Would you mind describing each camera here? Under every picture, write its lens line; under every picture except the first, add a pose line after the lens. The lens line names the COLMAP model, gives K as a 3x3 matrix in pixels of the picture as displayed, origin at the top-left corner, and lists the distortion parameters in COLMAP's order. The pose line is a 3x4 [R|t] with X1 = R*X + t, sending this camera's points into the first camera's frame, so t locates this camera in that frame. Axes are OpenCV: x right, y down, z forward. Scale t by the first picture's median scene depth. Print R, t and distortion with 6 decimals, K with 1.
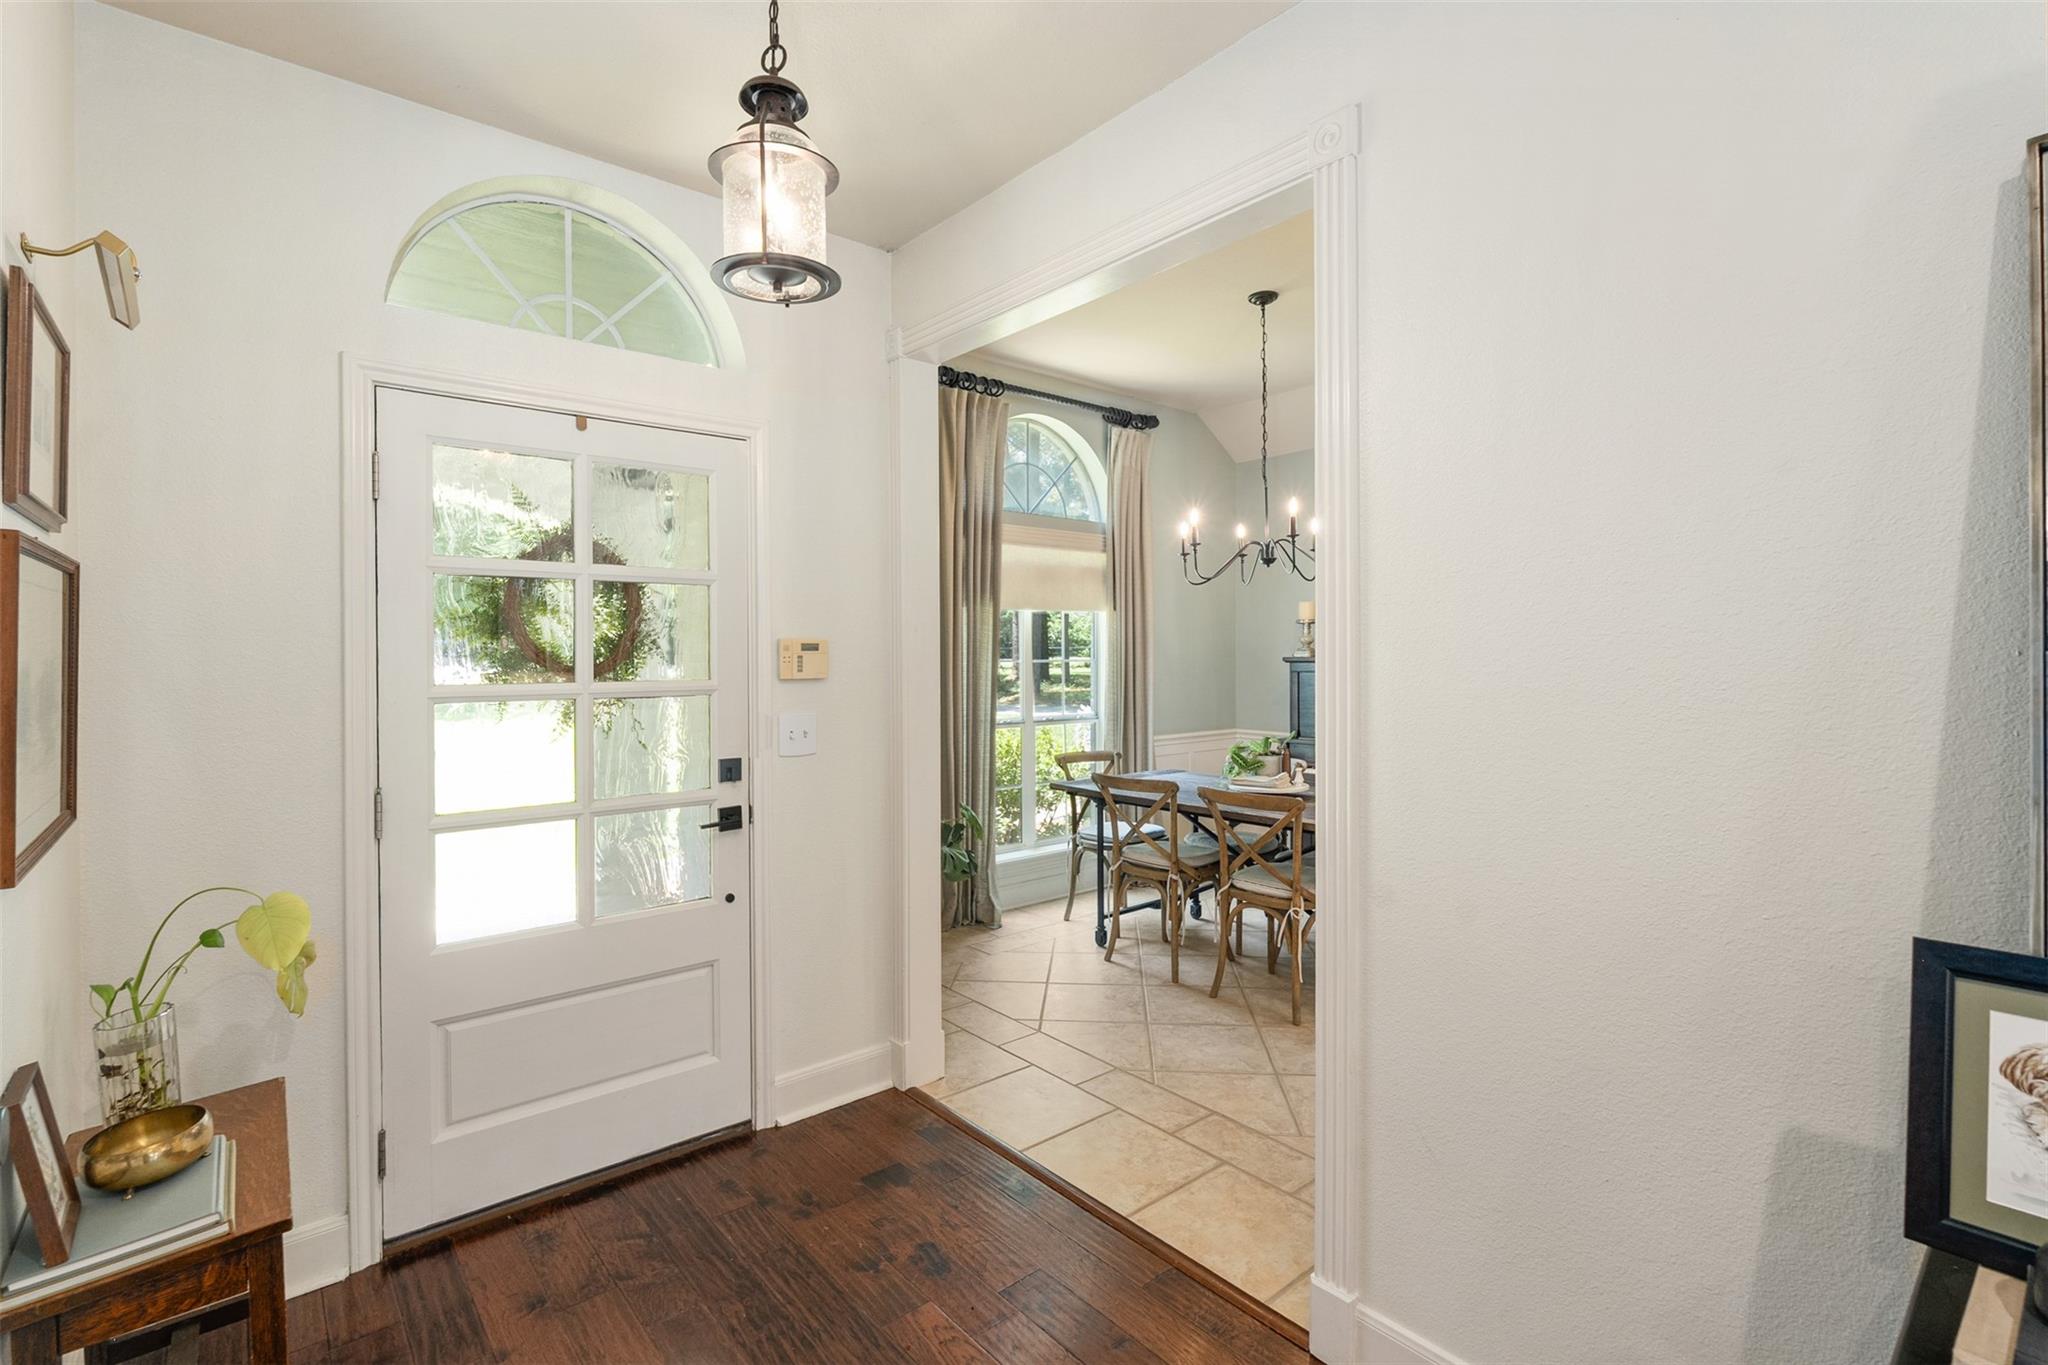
lens RADIAL K [[945.6, 0, 1024.0], [0, 945.6, 671.6], [0, 0, 1]] dist [0.000775, 0.000143]
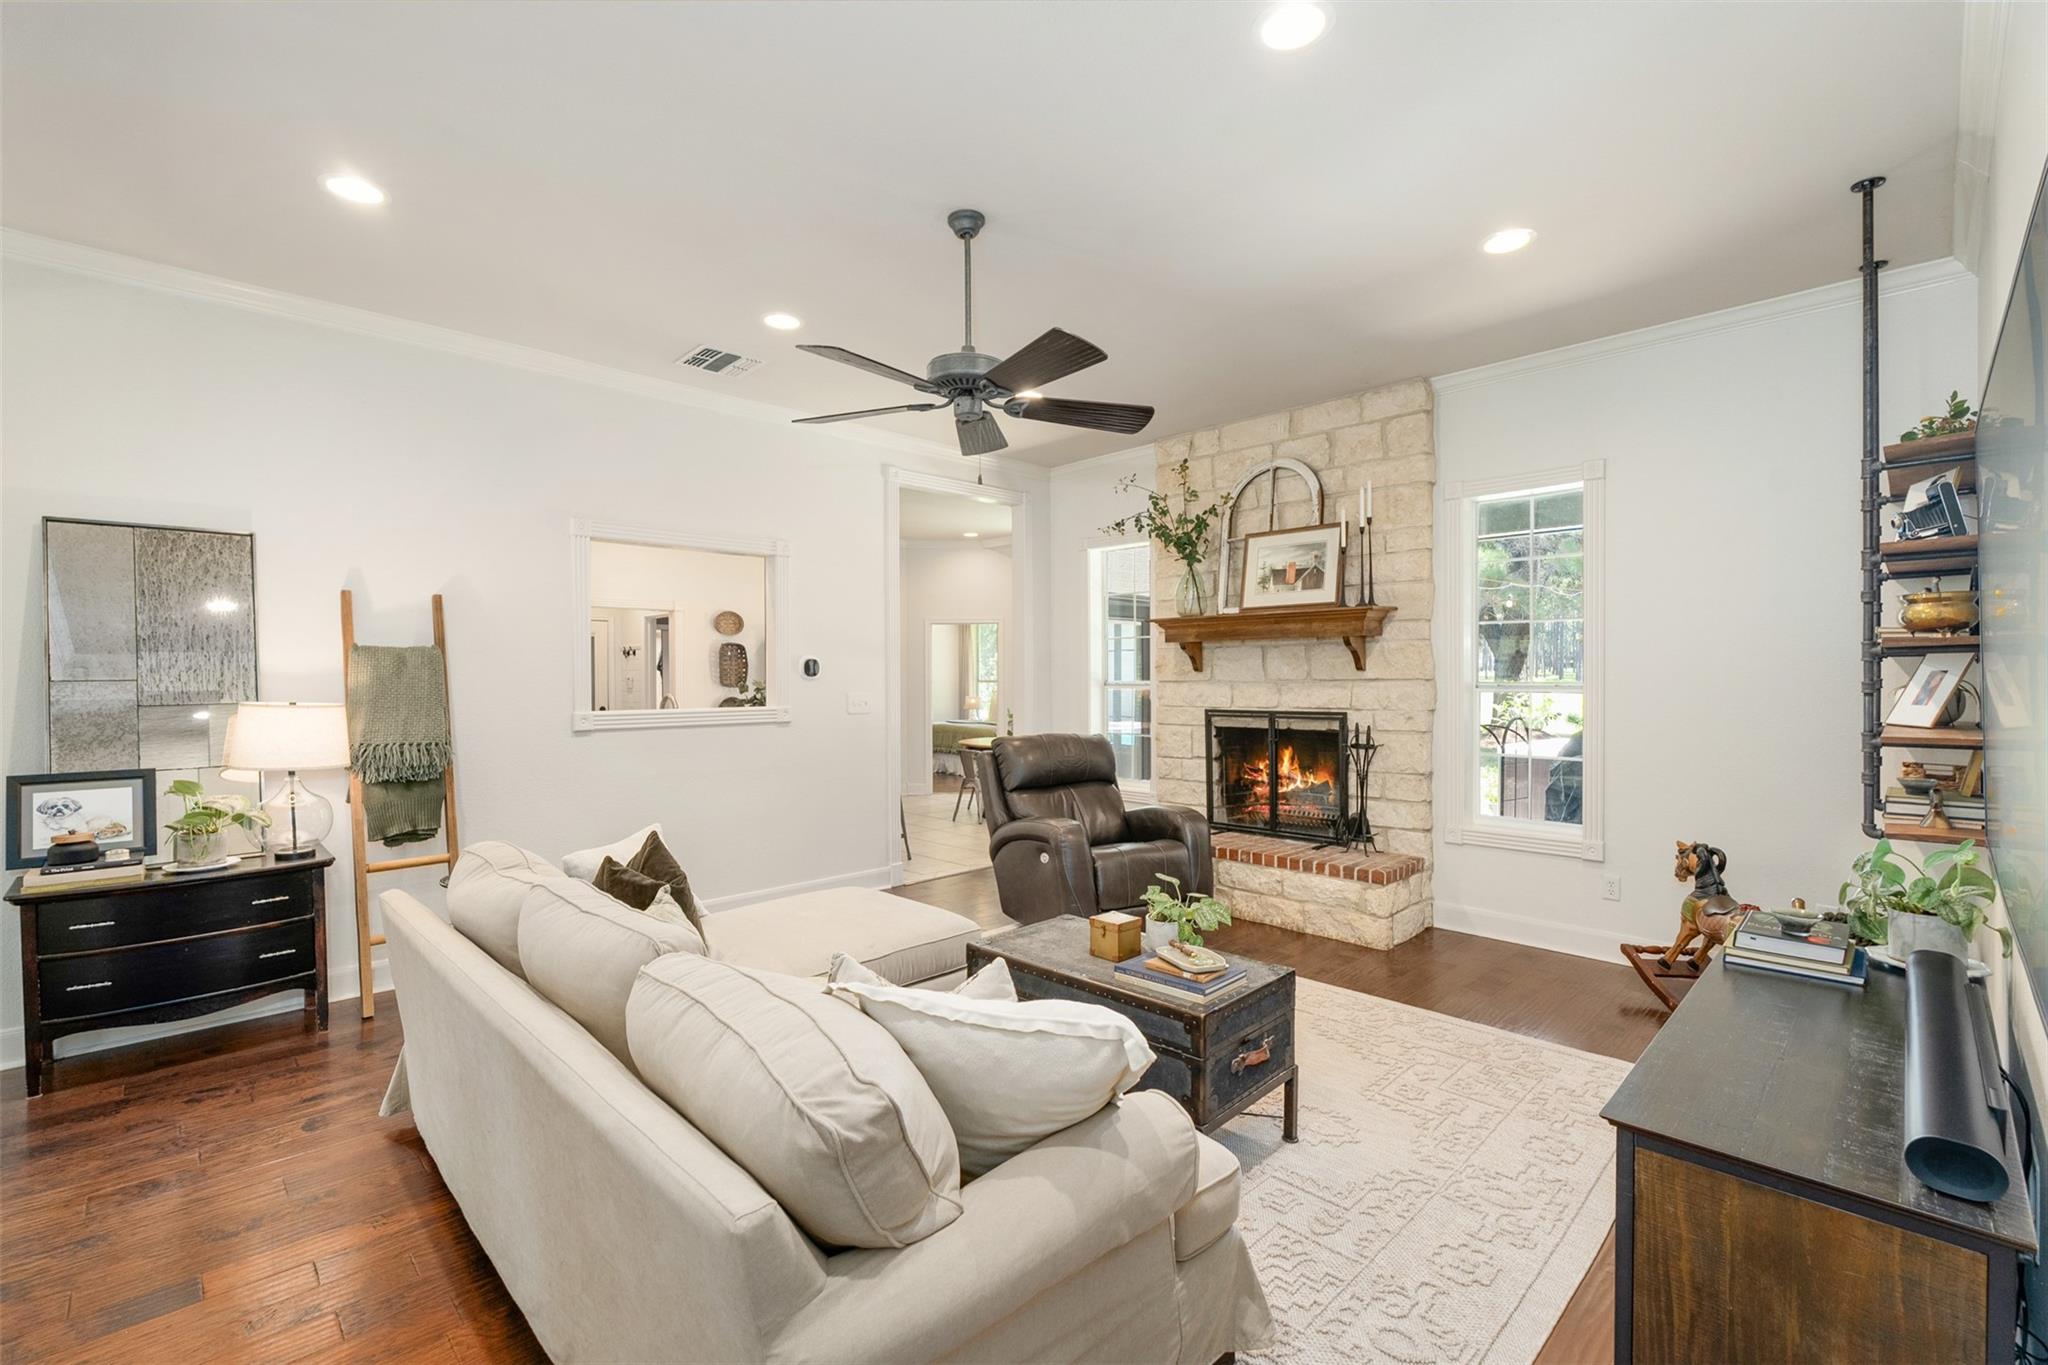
lens RADIAL K [[888.6, 0, 1023.5], [0, 888.6, 684.0], [0, 0, 1]] dist [-0.001032, -0.000119]
pose [[-0.079940, -0.005172, 0.996786, -2.254062], [0.011655, 0.999913, 0.006122, 0.011371], [-0.996732, 0.012107, -0.079873, -2.120494]]
